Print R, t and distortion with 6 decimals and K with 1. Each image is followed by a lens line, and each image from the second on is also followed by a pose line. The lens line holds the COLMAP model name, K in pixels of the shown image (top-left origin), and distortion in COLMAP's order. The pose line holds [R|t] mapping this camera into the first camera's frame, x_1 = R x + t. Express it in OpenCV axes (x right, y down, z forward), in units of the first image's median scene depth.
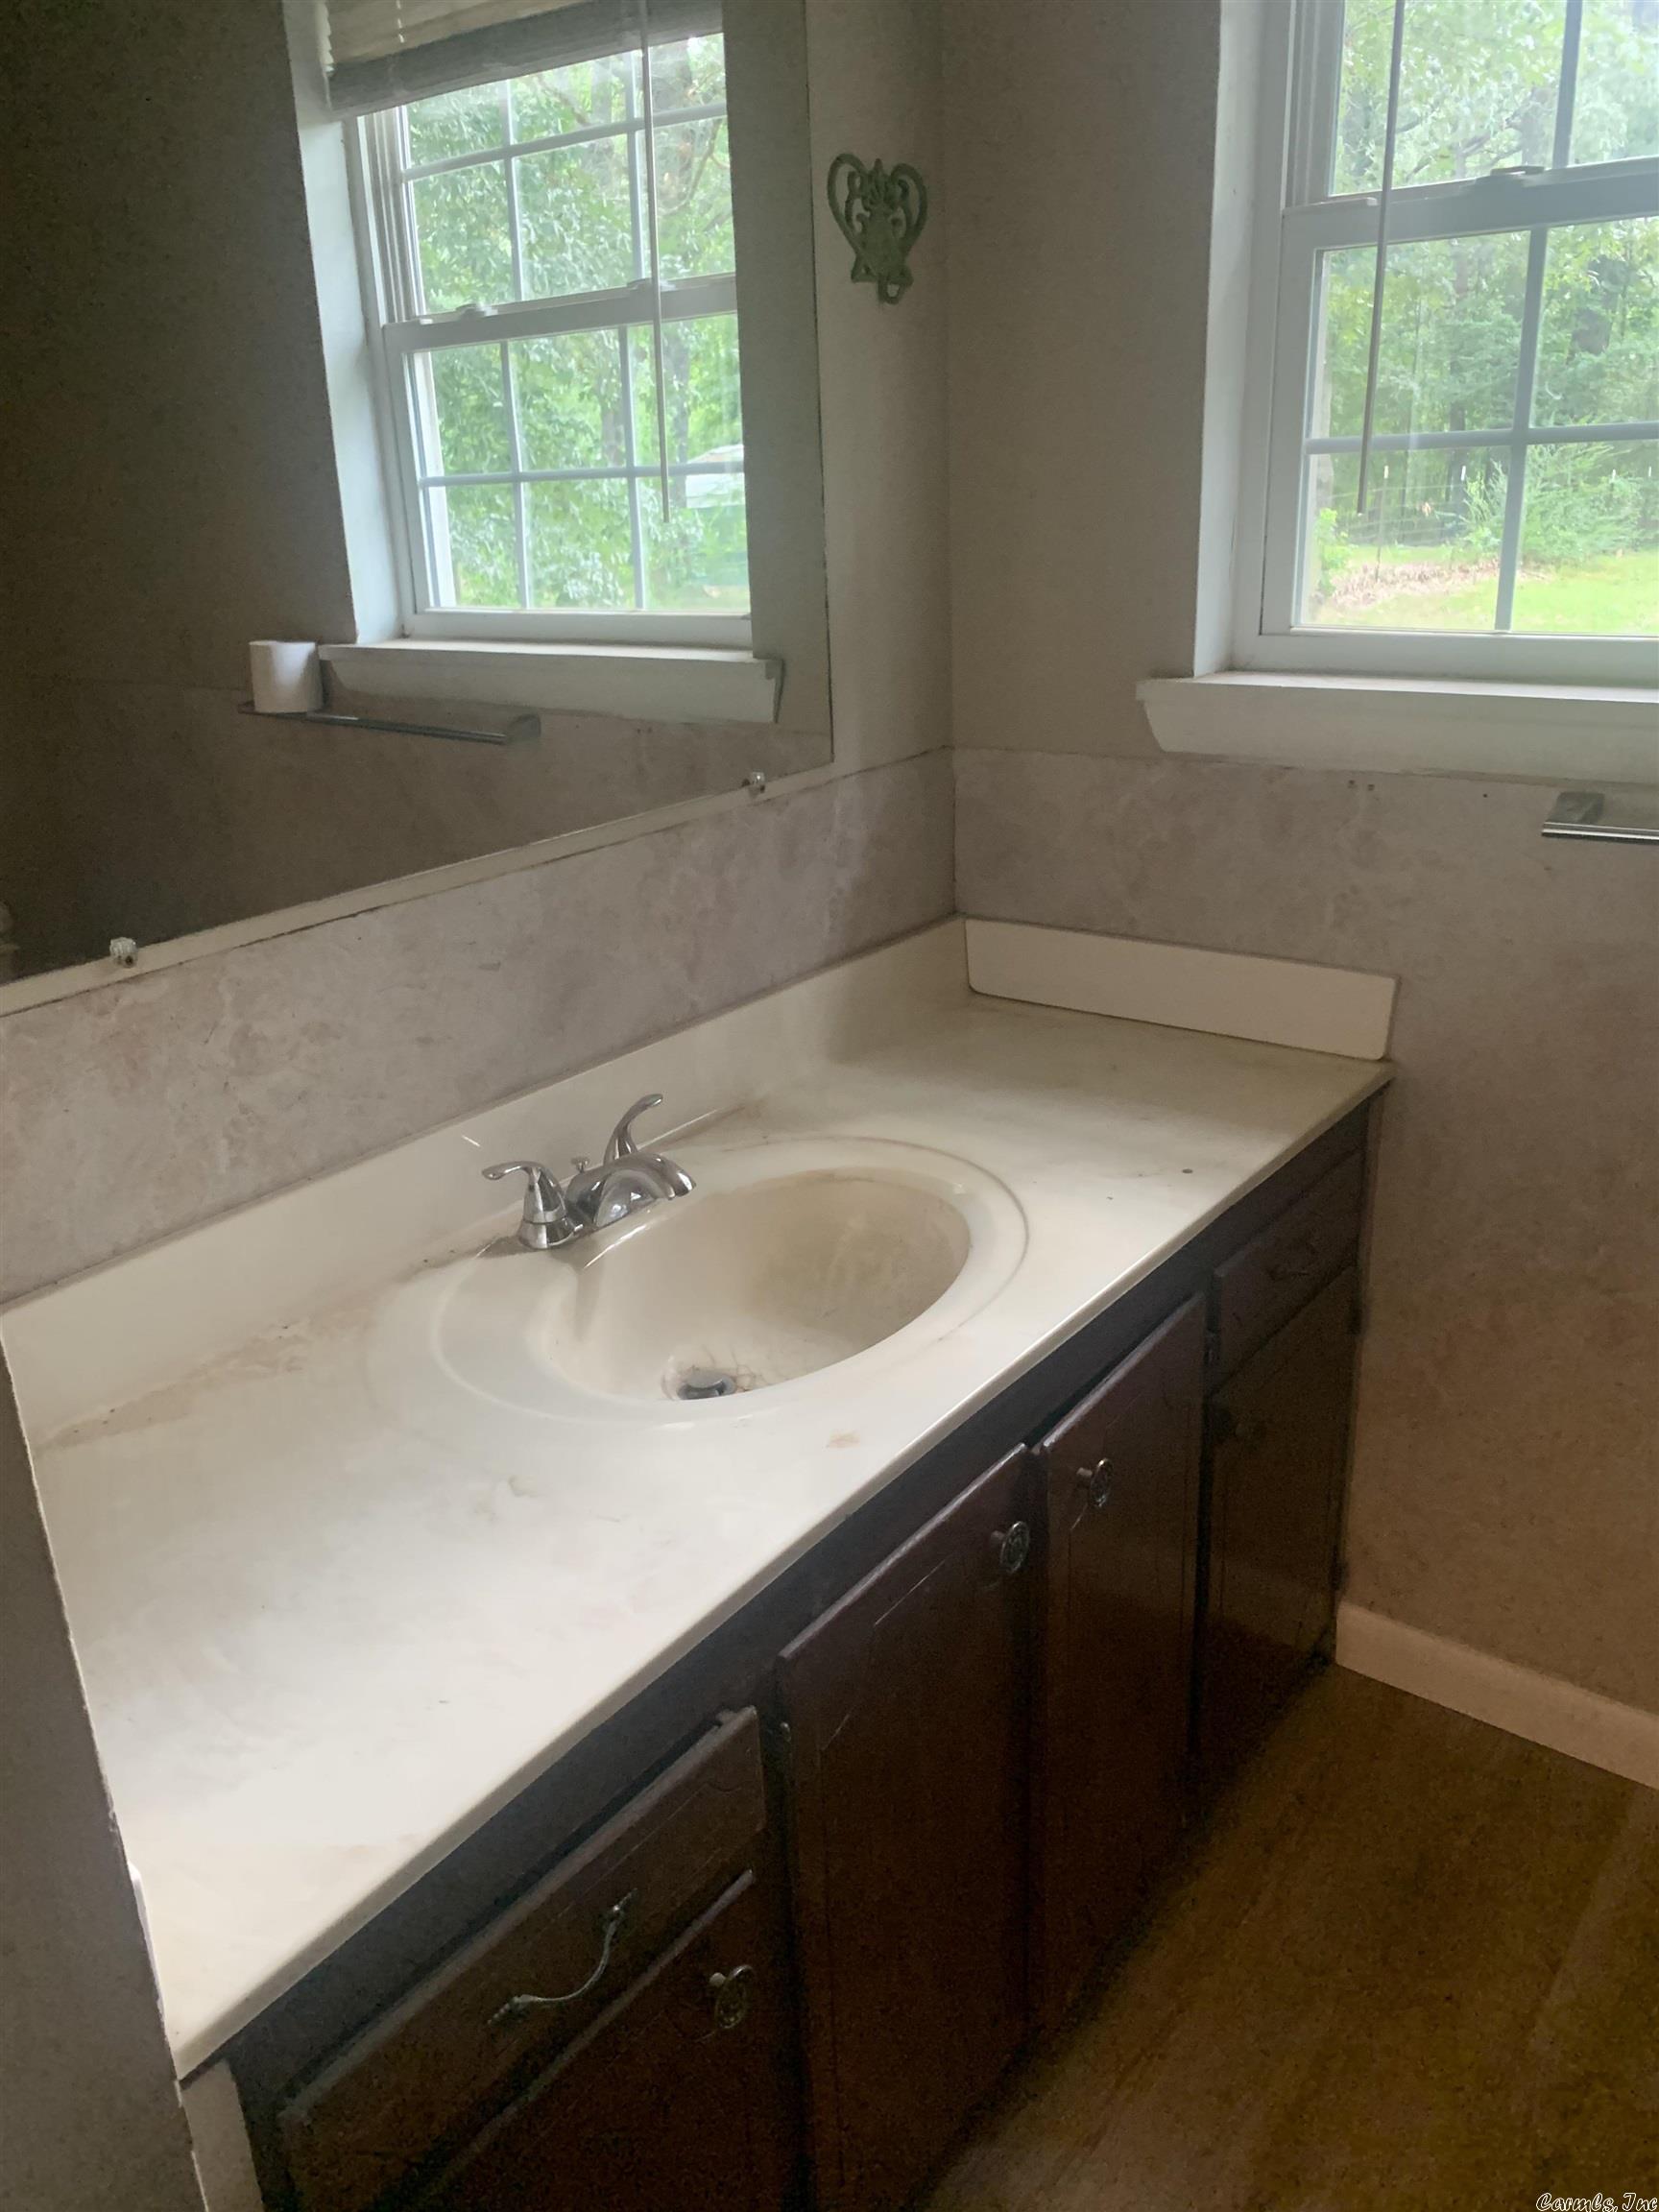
lens RADIAL K [[1661.8, 0, 829.5], [0, 1661.8, 1106.0], [0, 0, 1]] dist [0.057273, -0.081582]
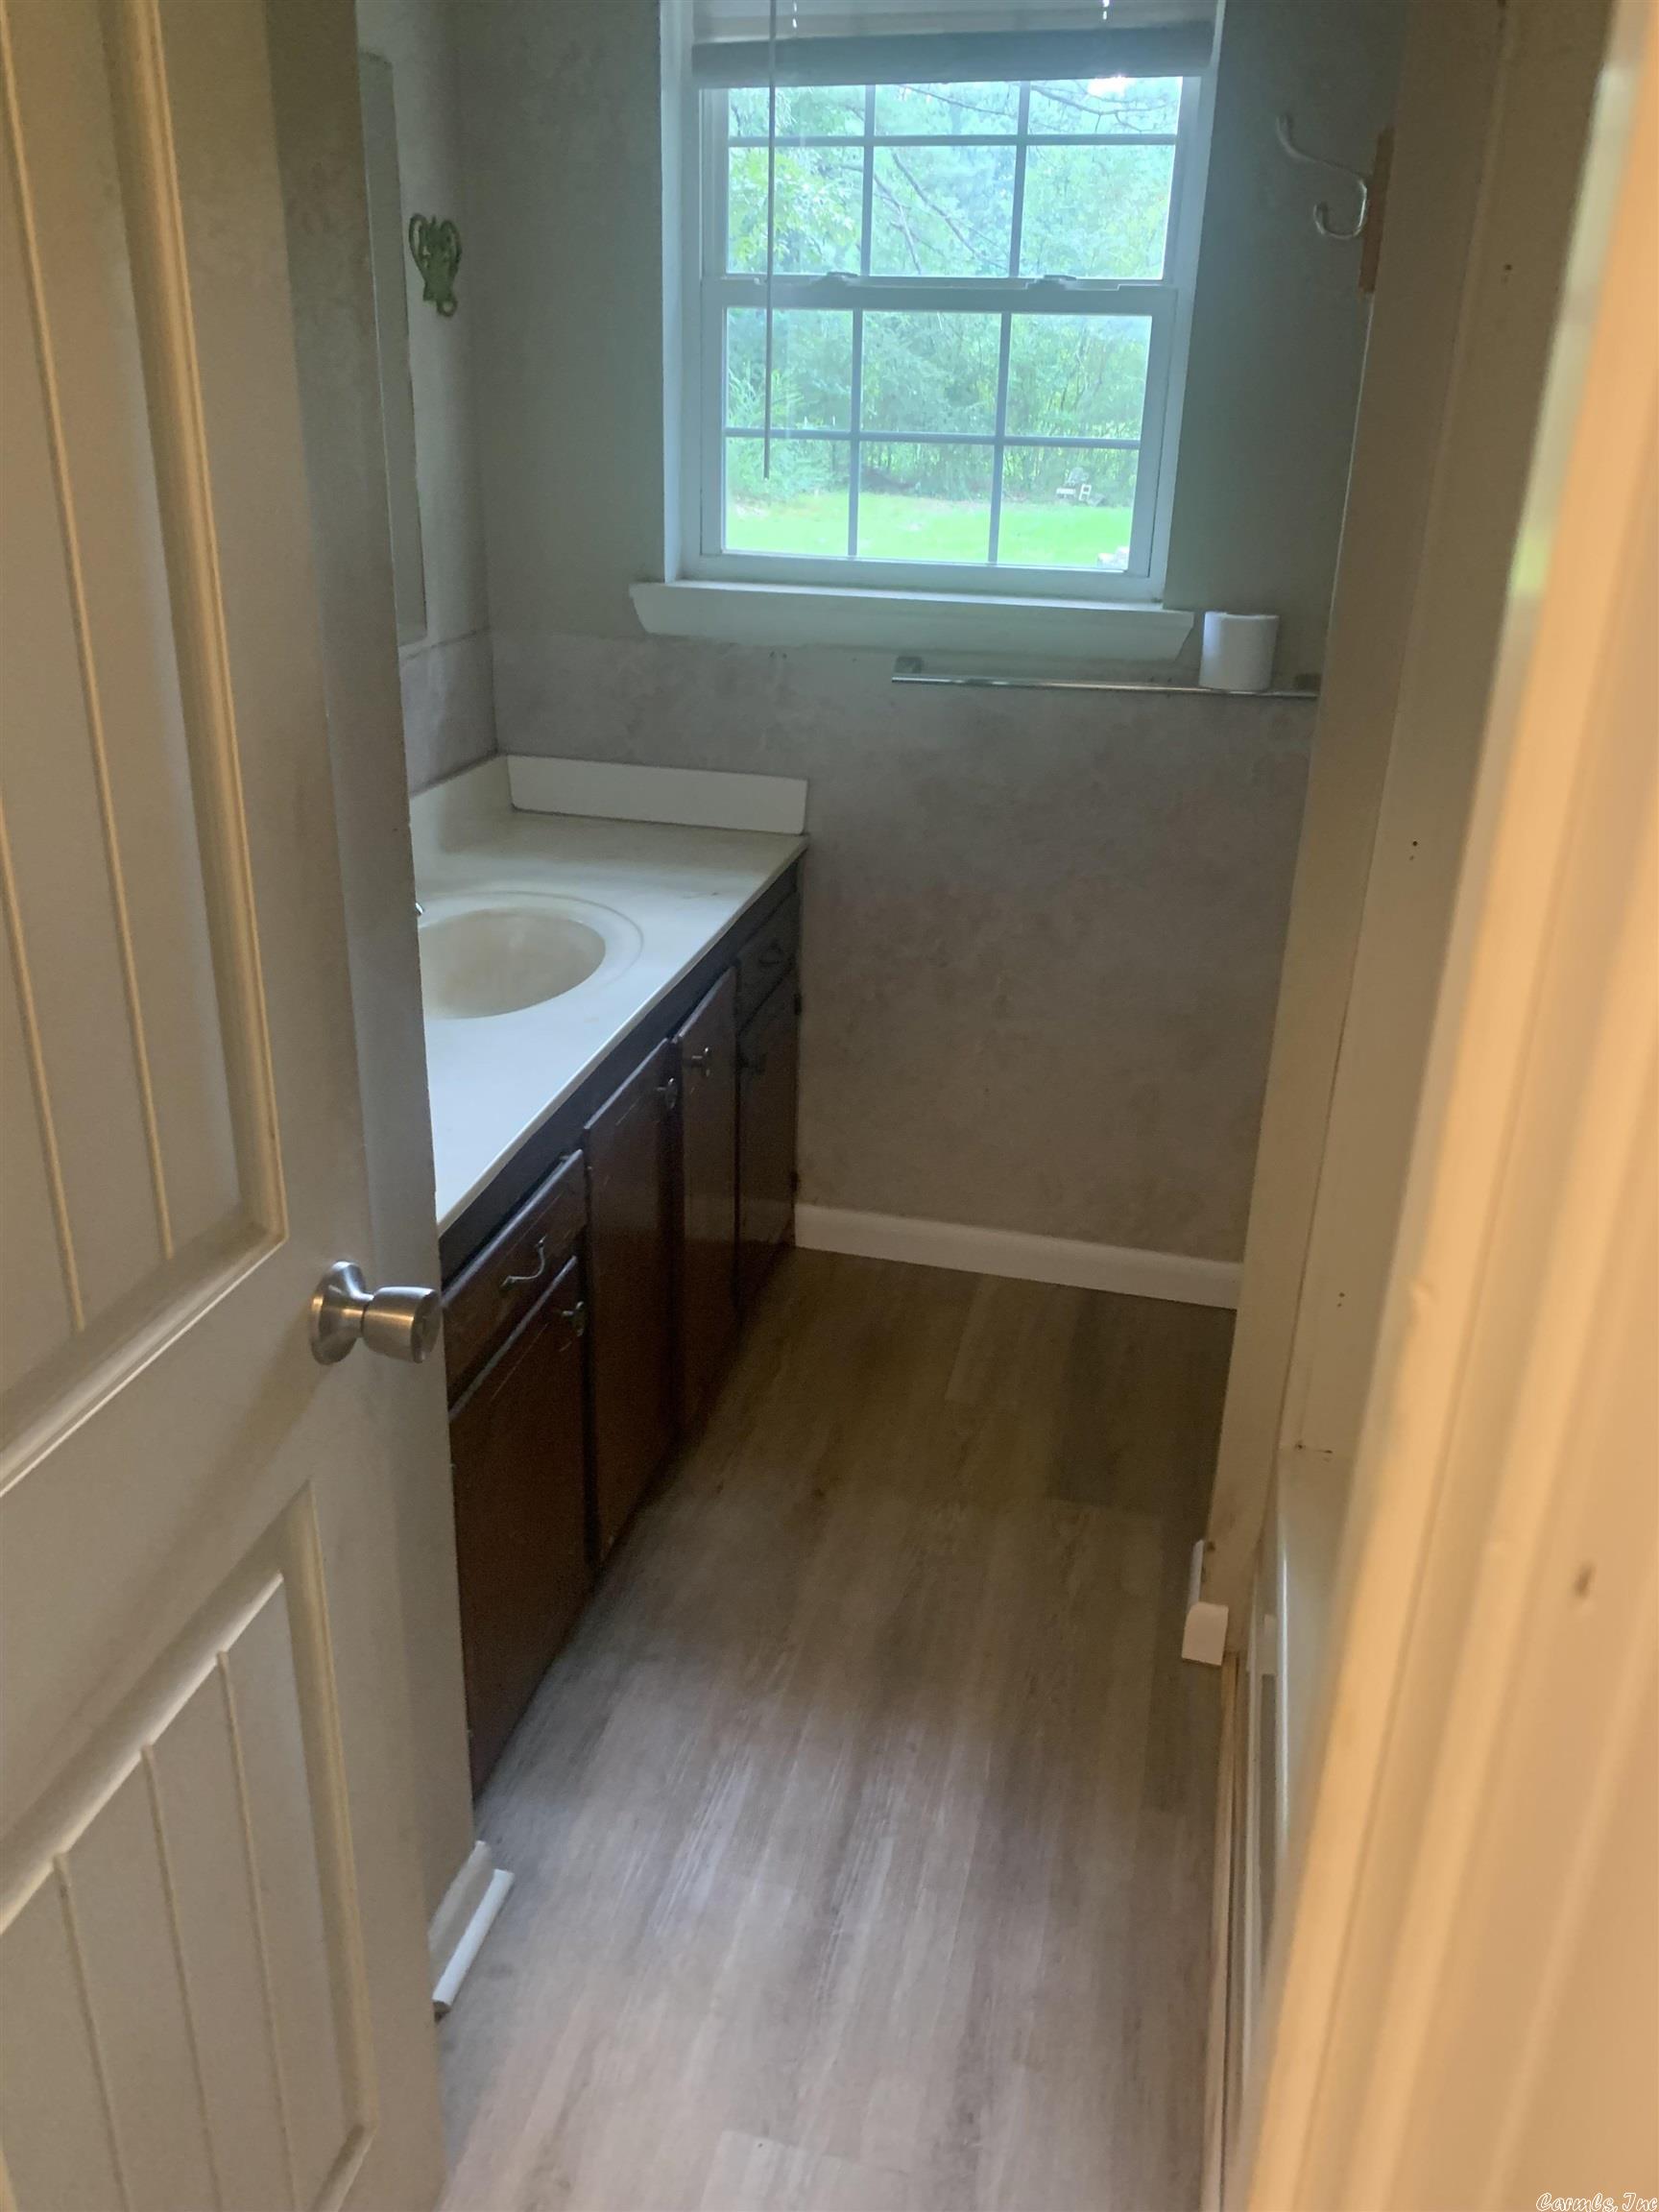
lens RADIAL K [[1704.2, 0, 829.5], [0, 1704.2, 1106.0], [0, 0, 1]] dist [0.088418, -0.221622]
pose [[0.905052, -0.103945, 0.412404, -0.334714], [0.089054, 0.994495, 0.055223, 0.140390], [-0.415874, -0.013254, 0.909326, -0.473328]]
